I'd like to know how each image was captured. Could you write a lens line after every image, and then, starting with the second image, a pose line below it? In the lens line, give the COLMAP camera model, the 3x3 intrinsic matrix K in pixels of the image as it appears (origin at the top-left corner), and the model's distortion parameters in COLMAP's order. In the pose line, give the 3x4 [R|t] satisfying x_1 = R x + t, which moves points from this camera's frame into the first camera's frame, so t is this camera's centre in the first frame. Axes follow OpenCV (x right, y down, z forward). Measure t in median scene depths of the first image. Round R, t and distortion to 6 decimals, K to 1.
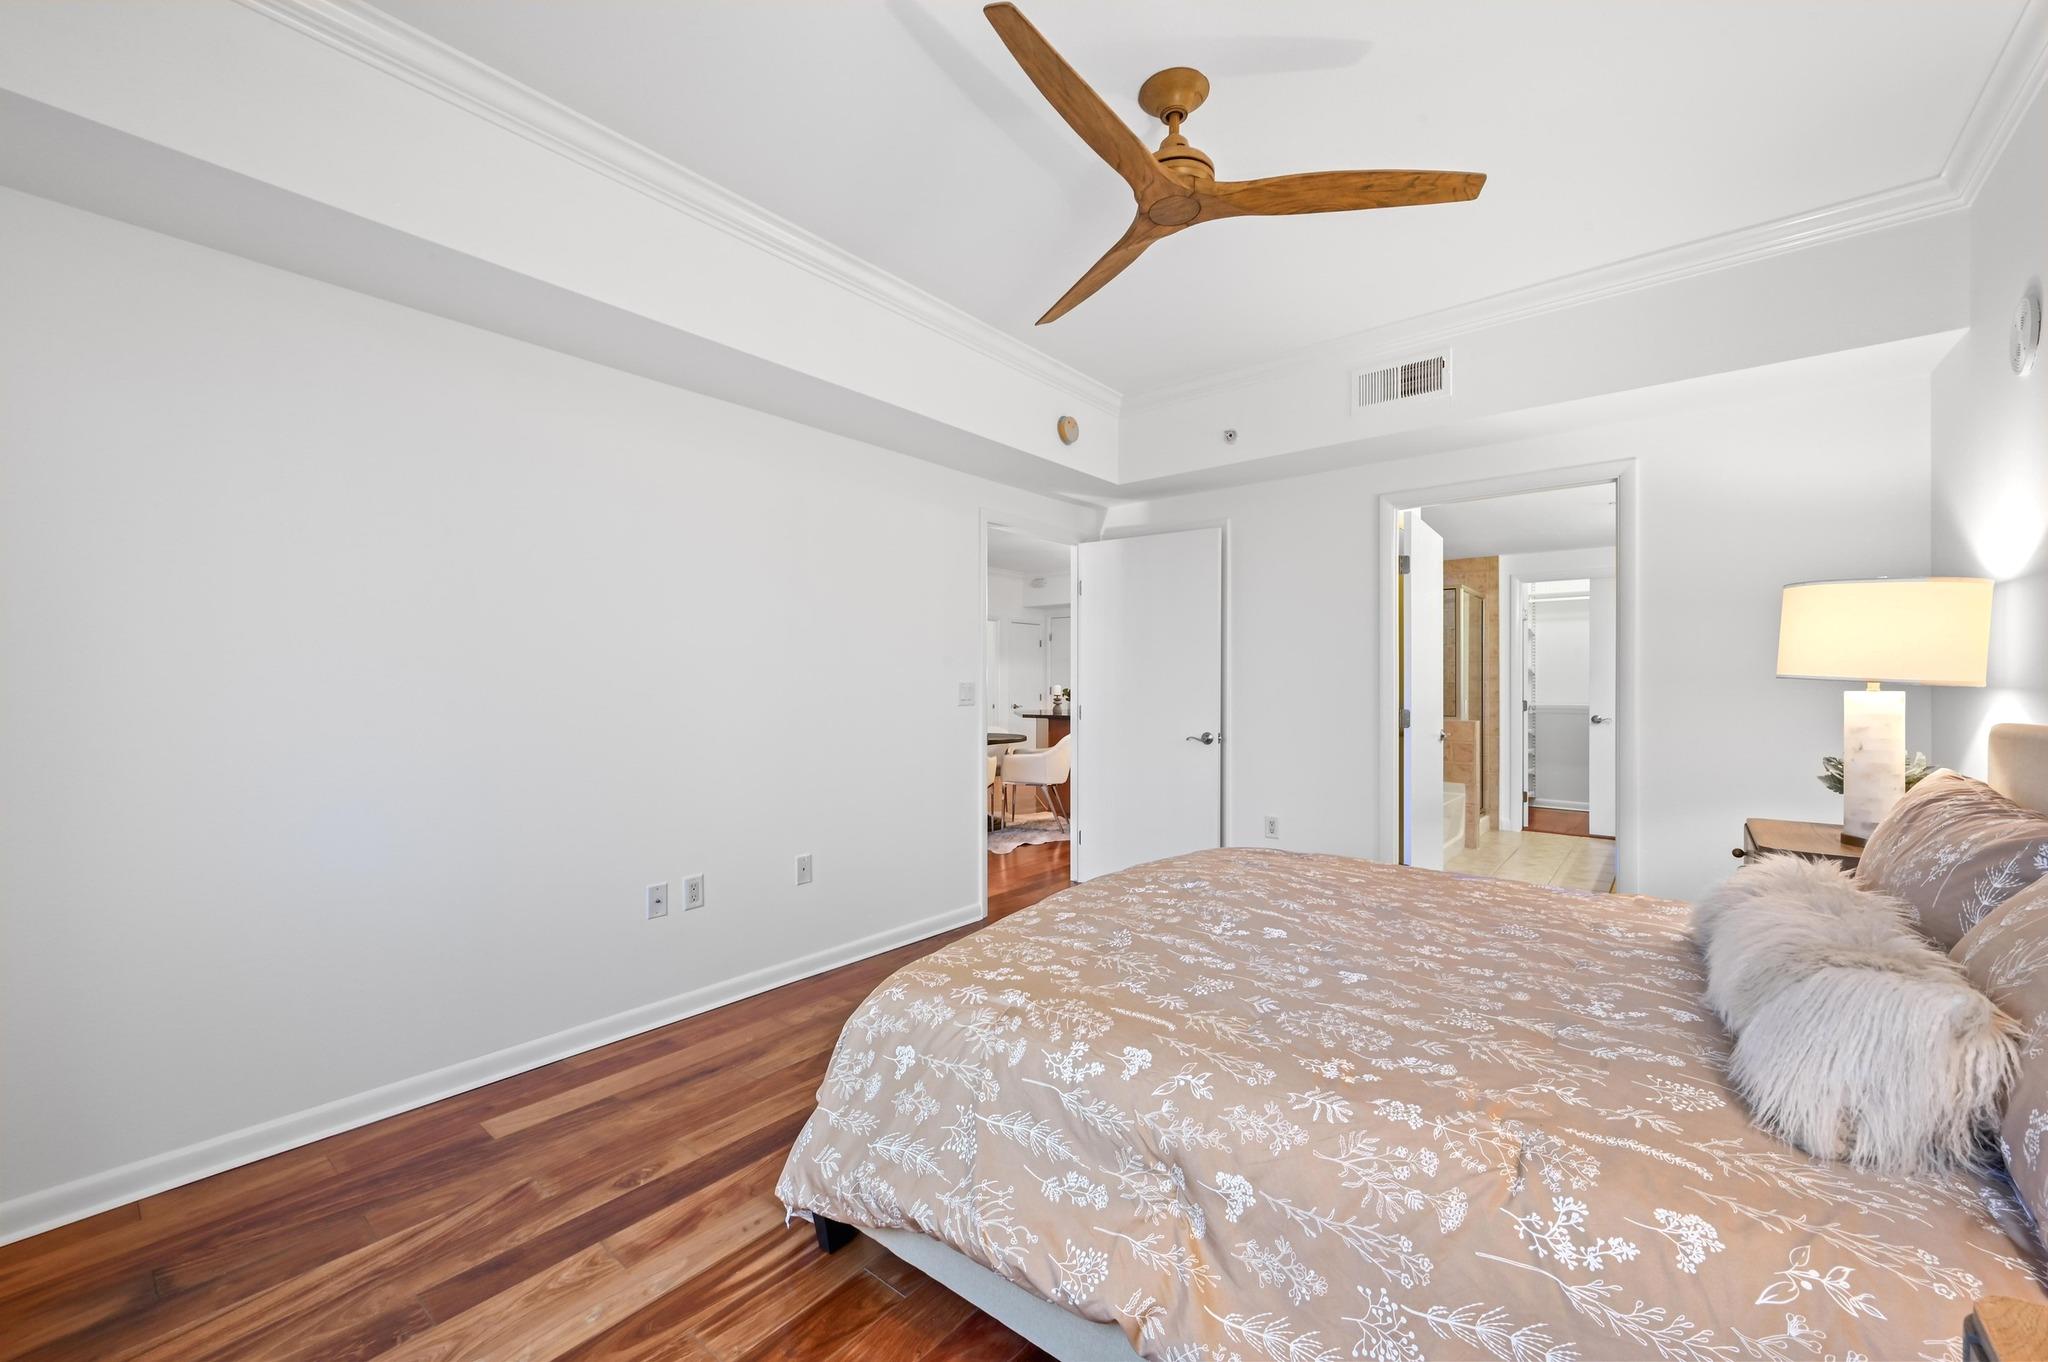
lens RADIAL K [[807.9, 0, 1018.2], [0, 807.9, 688.4], [0, 0, 1]] dist [-0.000995, 0.000483]
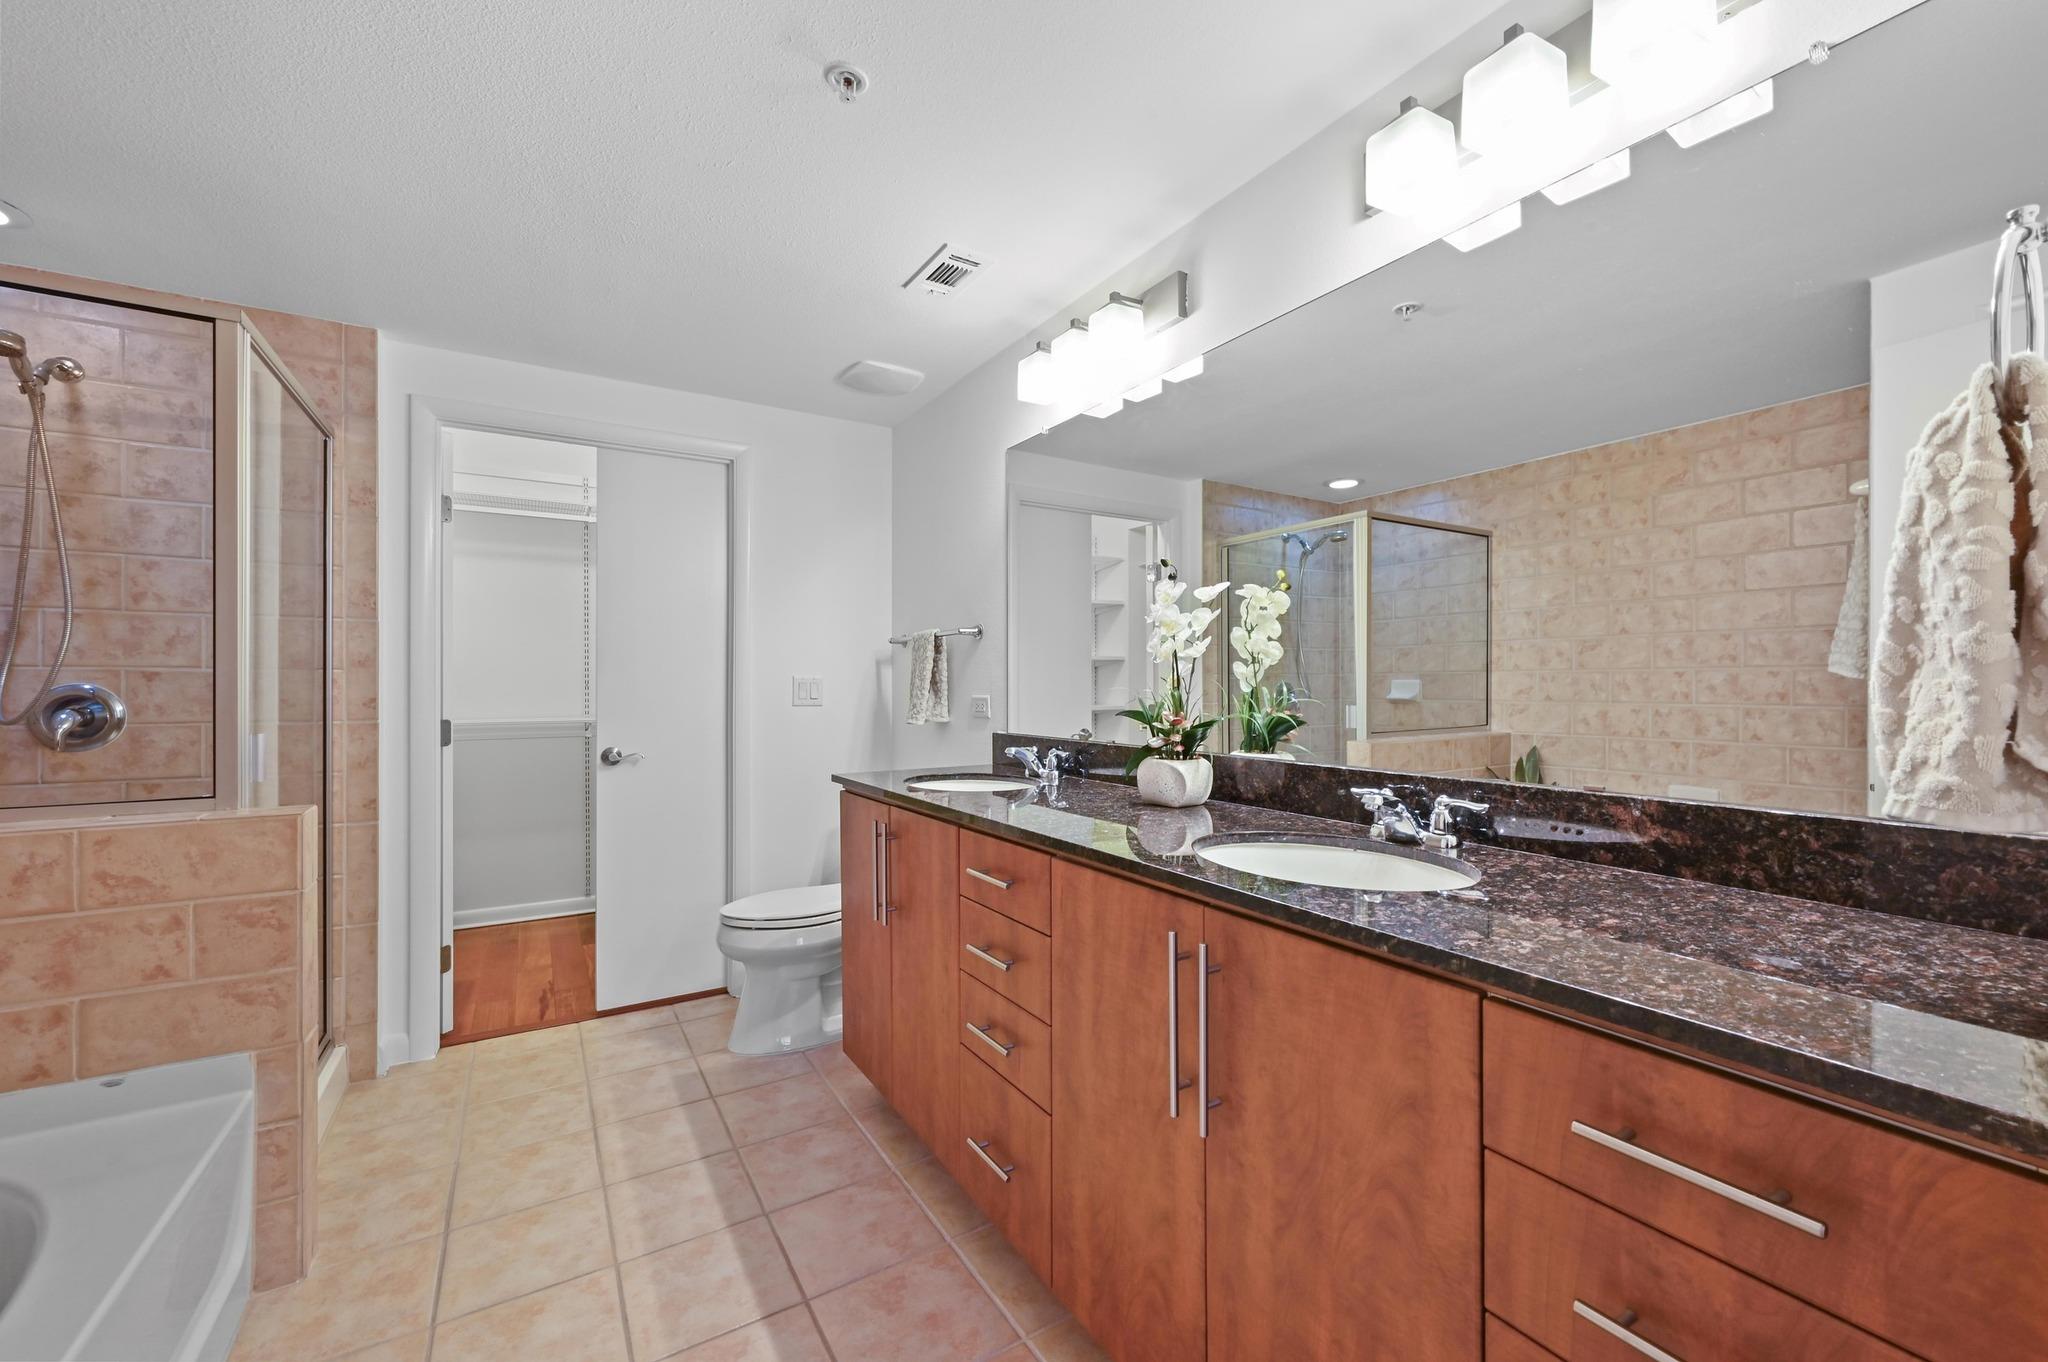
lens RADIAL K [[807.9, 0, 1031.8], [0, 807.9, 678.3], [0, 0, 1]] dist [-0.000995, 0.000483]
pose [[0.317437, 0.005886, 0.948261, 0.339948], [0.004674, 0.999959, -0.007771, -0.001149], [-0.948268, 0.006899, 0.317397, 0.598542]]
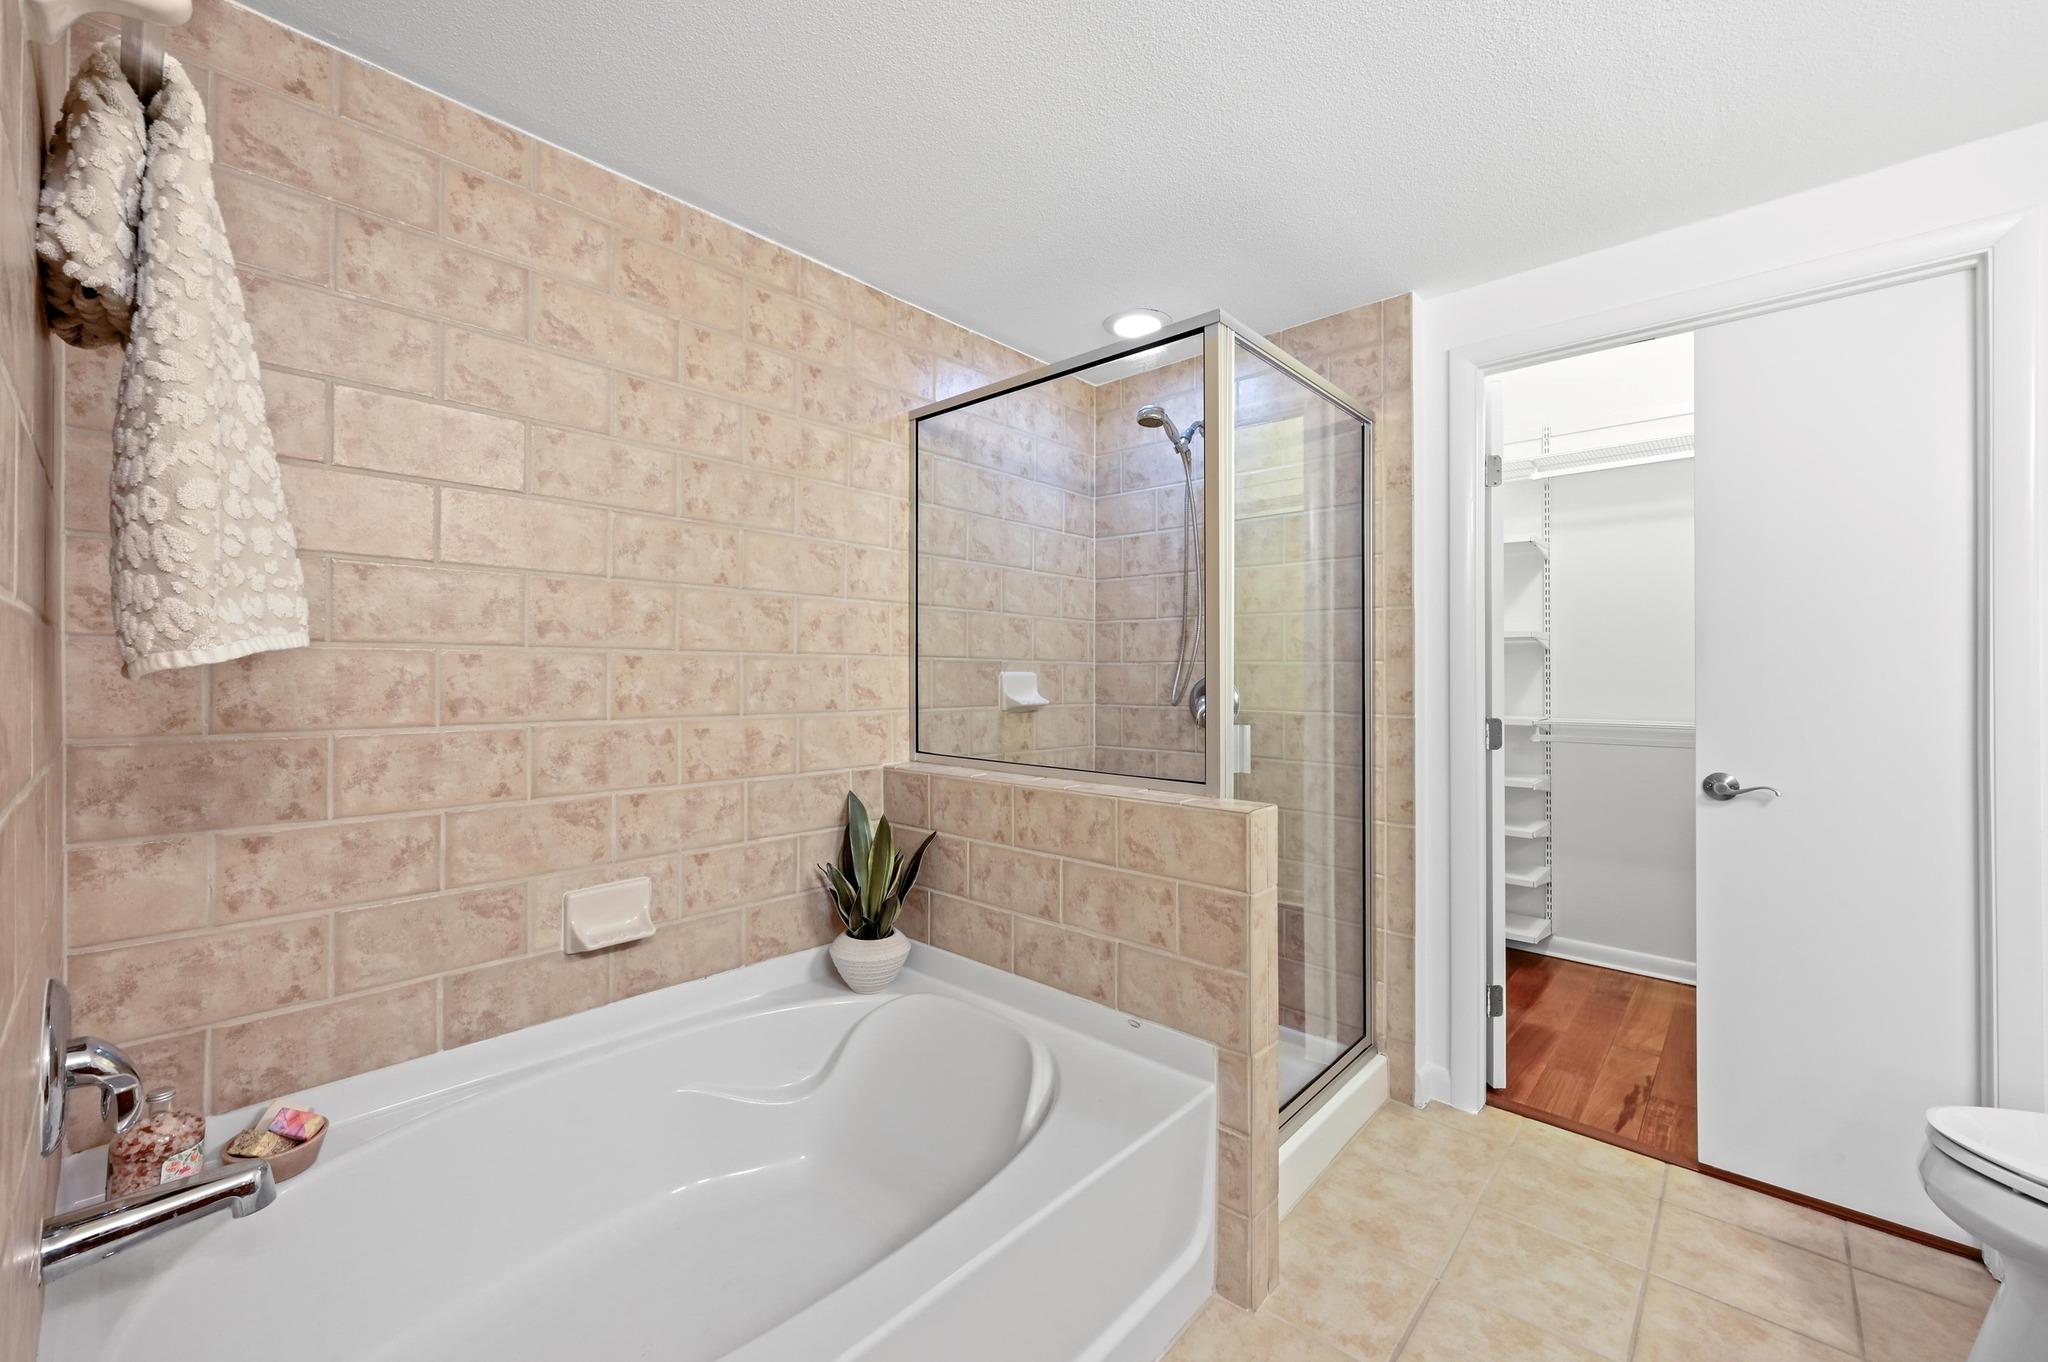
lens RADIAL K [[807.9, 0, 1024.2], [0, 807.9, 668.9], [0, 0, 1]] dist [-0.000995, 0.000483]
pose [[0.998840, 0.002521, -0.048085, 0.447233], [-0.003175, 0.999903, -0.013532, -0.000766], [0.048046, 0.013668, 0.998752, 0.652141]]
